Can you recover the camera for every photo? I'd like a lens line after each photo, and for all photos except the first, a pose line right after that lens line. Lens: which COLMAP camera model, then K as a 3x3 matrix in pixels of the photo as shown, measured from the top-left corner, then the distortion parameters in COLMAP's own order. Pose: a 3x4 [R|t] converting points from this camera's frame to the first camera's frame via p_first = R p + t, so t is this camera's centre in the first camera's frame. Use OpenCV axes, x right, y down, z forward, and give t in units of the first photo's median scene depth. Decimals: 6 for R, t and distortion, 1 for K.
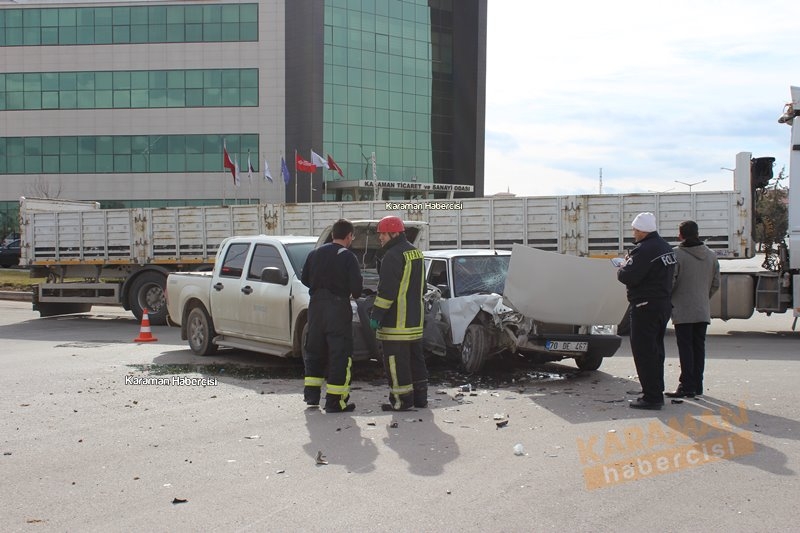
lens RADIAL K [[1003.3, 0, 400.0], [0, 1003.3, 266.5], [0, 0, 1]] dist [-0.021581, -0.021494]
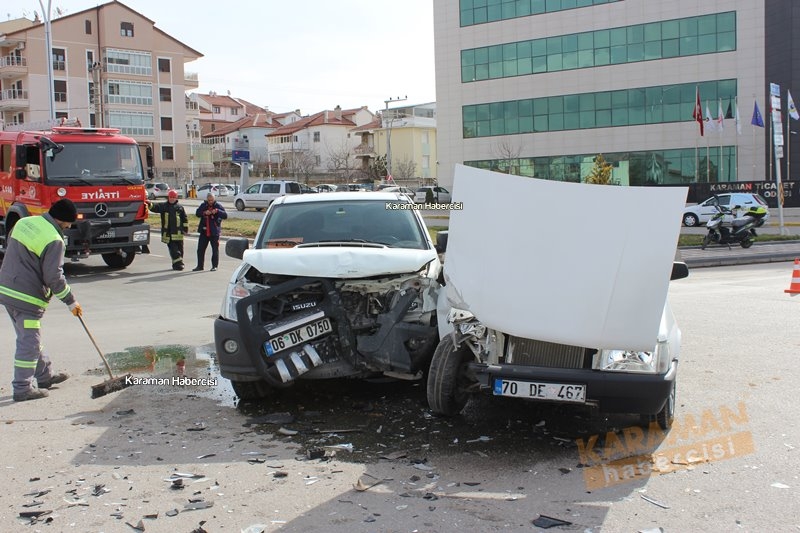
lens RADIAL K [[894.6, 0, 400.0], [0, 894.6, 266.5], [0, 0, 1]] dist [-0.114763, 0.164134]
pose [[0.833727, 0.016124, -0.551941, 0.286039], [0.017023, 0.998348, 0.054878, -0.010286], [0.551914, -0.055149, 0.832076, 0.448849]]
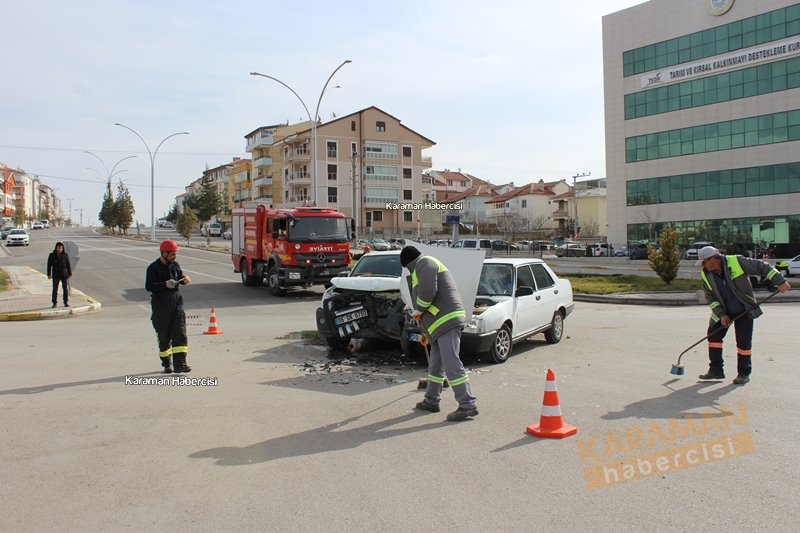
lens RADIAL K [[723.4, 0, 400.0], [0, 723.4, 266.5], [0, 0, 1]] dist [-0.155843, 0.151401]
pose [[0.645046, -0.002162, -0.764141, 0.637734], [0.000606, 0.999997, -0.002318, -0.004610], [0.764144, 0.001032, 0.645045, 0.324371]]
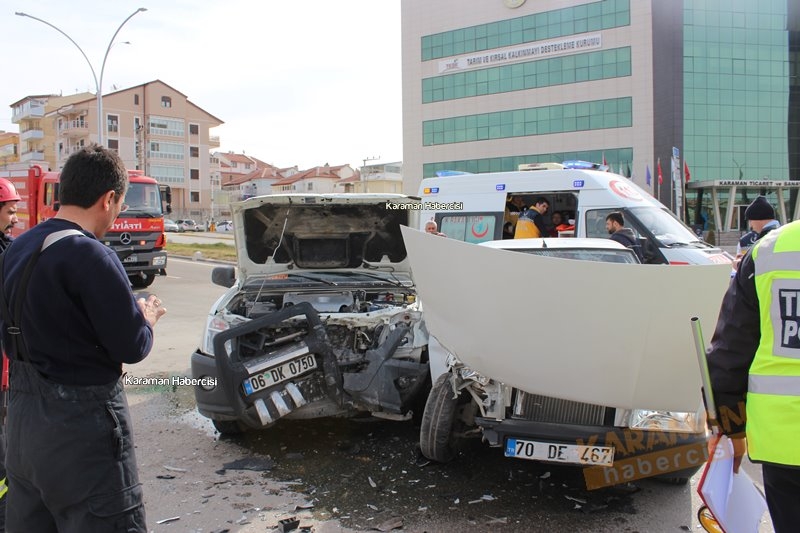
lens RADIAL K [[674.1, 0, 397.9], [0, 674.1, 275.3], [0, 0, 1]] dist [-0.159761, 0.136810]
pose [[0.854266, 0.019248, -0.519479, 0.202556], [0.001018, 0.999250, 0.038698, -0.009320], [0.519835, -0.033588, 0.853606, 0.558180]]
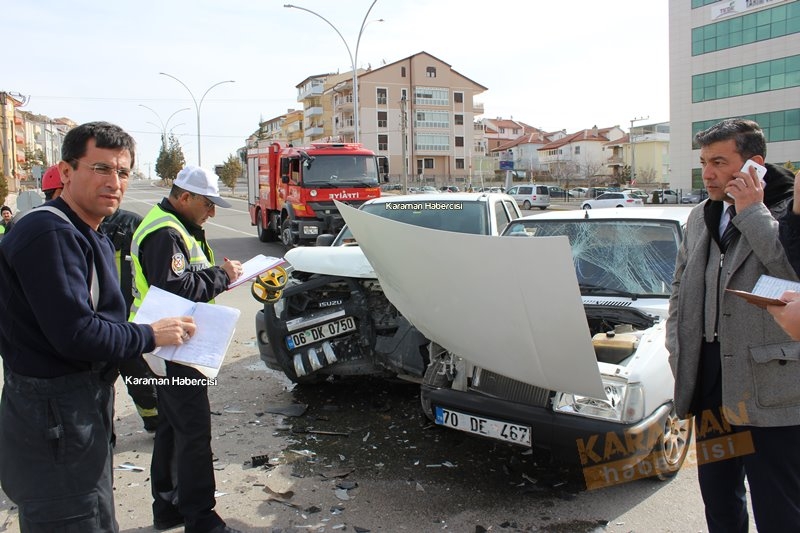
lens RADIAL K [[679.8, 0, 396.2], [0, 679.8, 269.5], [0, 0, 1]] dist [-0.163608, 0.151857]
pose [[0.578615, 0.059290, -0.813443, 0.304135], [0.008600, 0.996855, 0.078776, -0.011850], [0.815556, -0.052577, 0.576285, 0.626787]]
